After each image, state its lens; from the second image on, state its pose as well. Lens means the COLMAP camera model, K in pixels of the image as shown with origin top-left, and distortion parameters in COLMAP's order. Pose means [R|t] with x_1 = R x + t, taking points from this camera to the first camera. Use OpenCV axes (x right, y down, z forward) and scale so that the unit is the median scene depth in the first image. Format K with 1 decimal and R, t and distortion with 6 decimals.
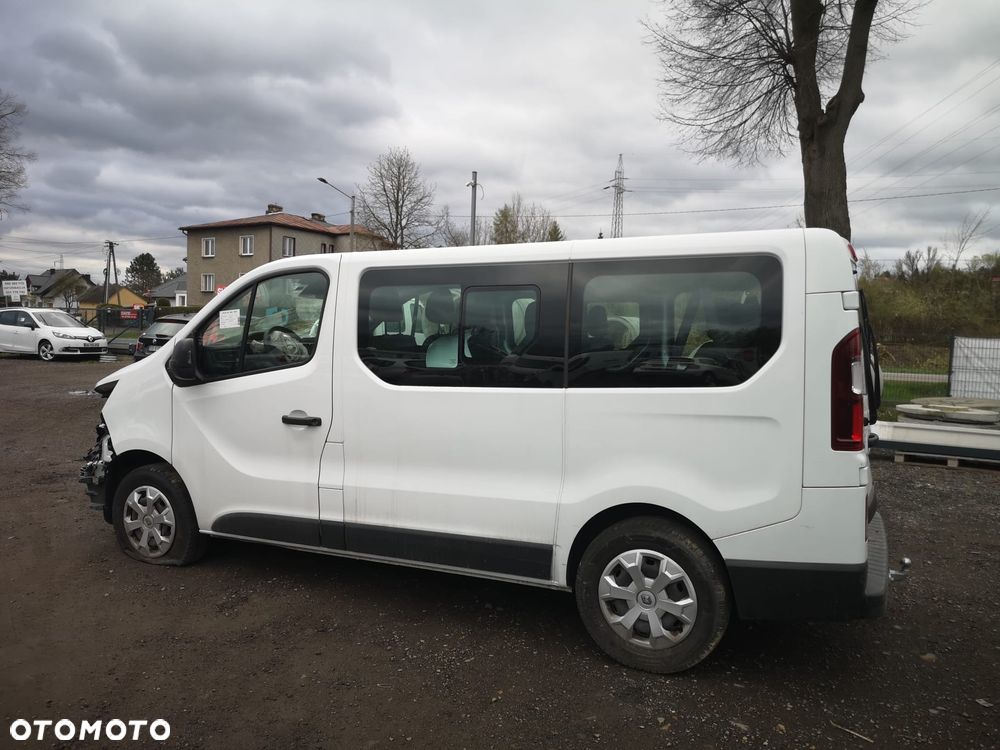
lens RADIAL K [[765.5, 0, 503.5], [0, 765.5, 379.2], [0, 0, 1]] dist [0.056814, -0.053655]
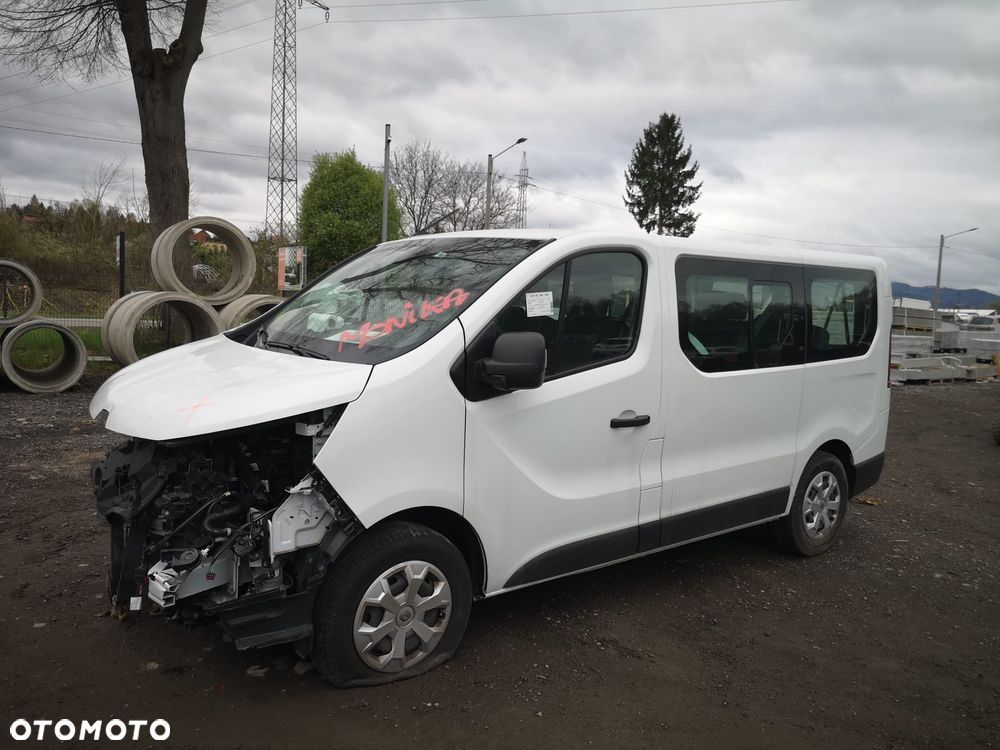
lens RADIAL K [[765.5, 0, 500.5], [0, 765.5, 377.5], [0, 0, 1]] dist [0.056814, -0.053655]
pose [[0.446555, -0.089240, 0.890295, -1.138149], [0.021367, 0.995794, 0.089097, -0.080522], [-0.894501, -0.020764, 0.446584, 0.754185]]
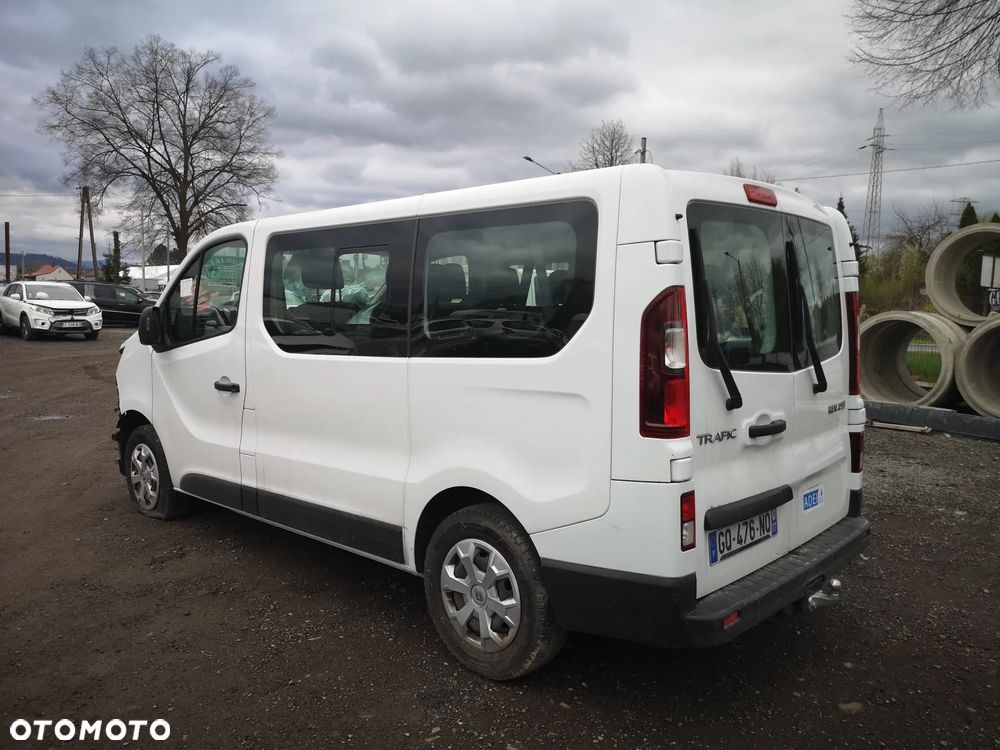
lens RADIAL K [[765.5, 0, 499.6], [0, 765.5, 372.7], [0, 0, 1]] dist [0.056814, -0.053655]
pose [[0.953923, 0.021689, -0.299268, 0.395133], [-0.015445, 0.999611, 0.023214, 0.006245], [0.299655, -0.017523, 0.953887, 0.136074]]
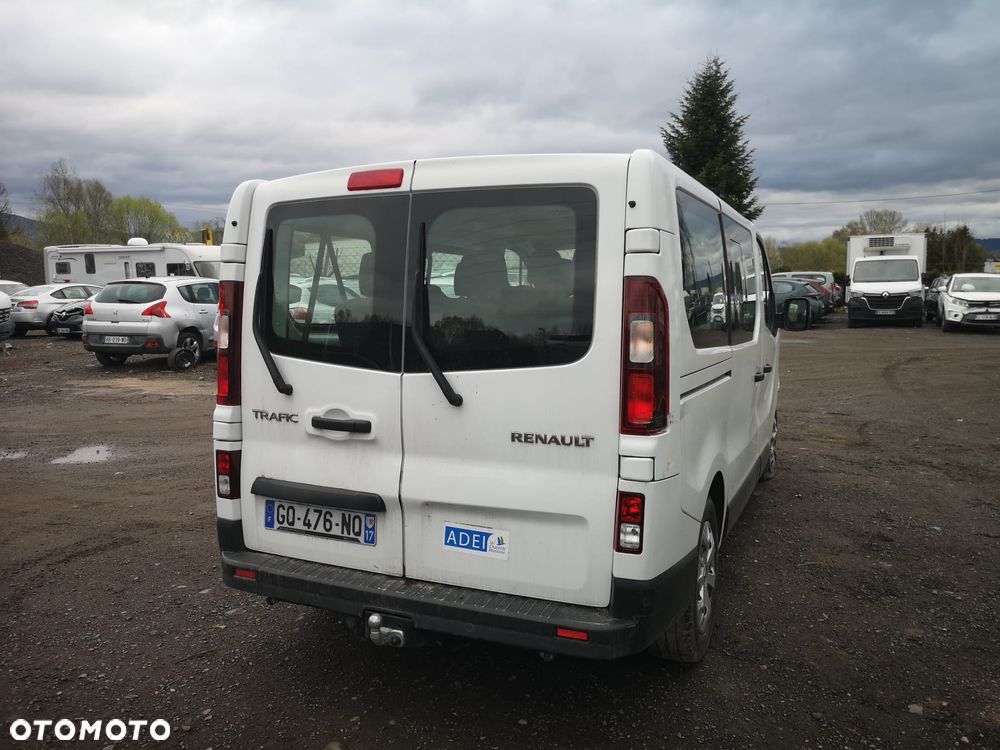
lens RADIAL K [[765.5, 0, 502.7], [0, 765.5, 372.5], [0, 0, 1]] dist [0.056814, -0.053655]
pose [[0.023577, 0.091558, -0.995521, 1.097825], [-0.064197, 0.993881, 0.089887, -0.046344], [0.997659, 0.061790, 0.029310, 1.004212]]
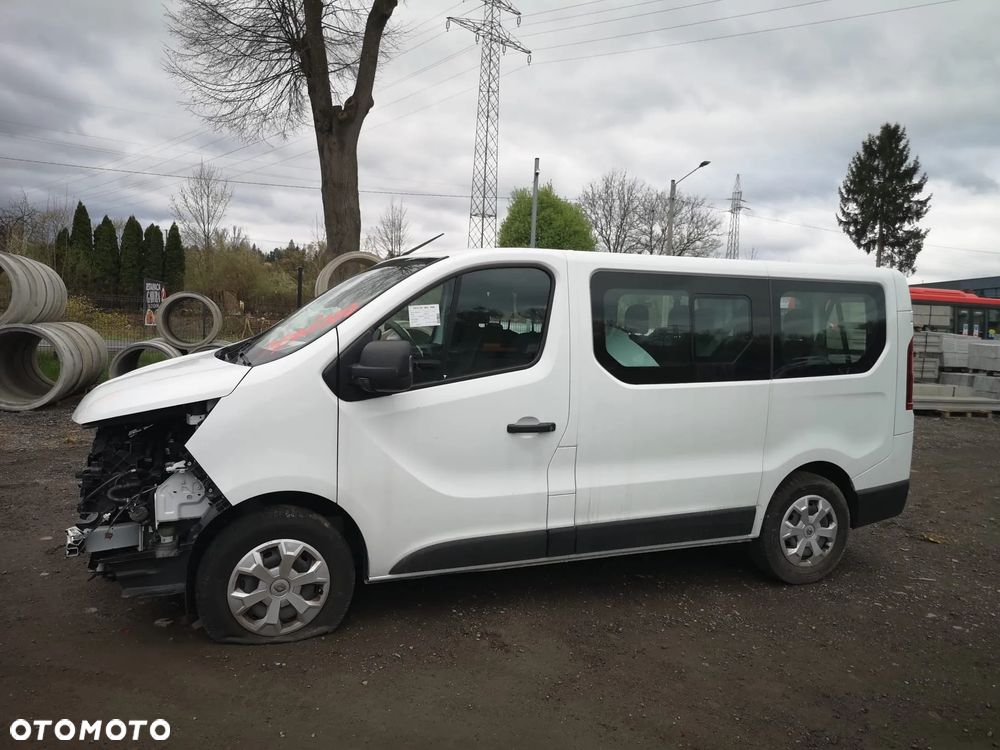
lens RADIAL K [[765.5, 0, 500.5], [0, 765.5, 376.6], [0, 0, 1]] dist [0.056814, -0.053655]
pose [[0.670757, -0.048623, 0.740081, -0.993170], [0.023072, 0.998734, 0.044705, -0.051703], [-0.741318, -0.012911, 0.671030, 0.412735]]
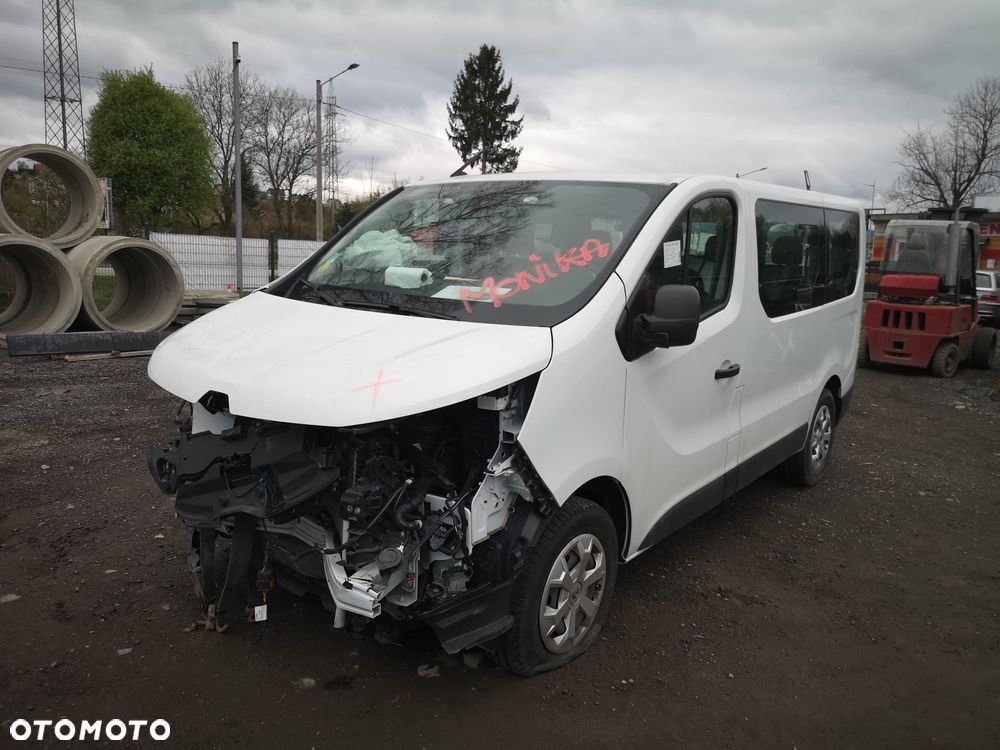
lens RADIAL K [[765.5, 0, 501.8], [0, 765.5, 377.5], [0, 0, 1]] dist [0.056814, -0.053655]
pose [[0.219732, -0.178500, 0.959091, -1.186881], [0.031765, 0.983906, 0.175840, -0.103885], [-0.975043, -0.008172, 0.221866, 1.077259]]
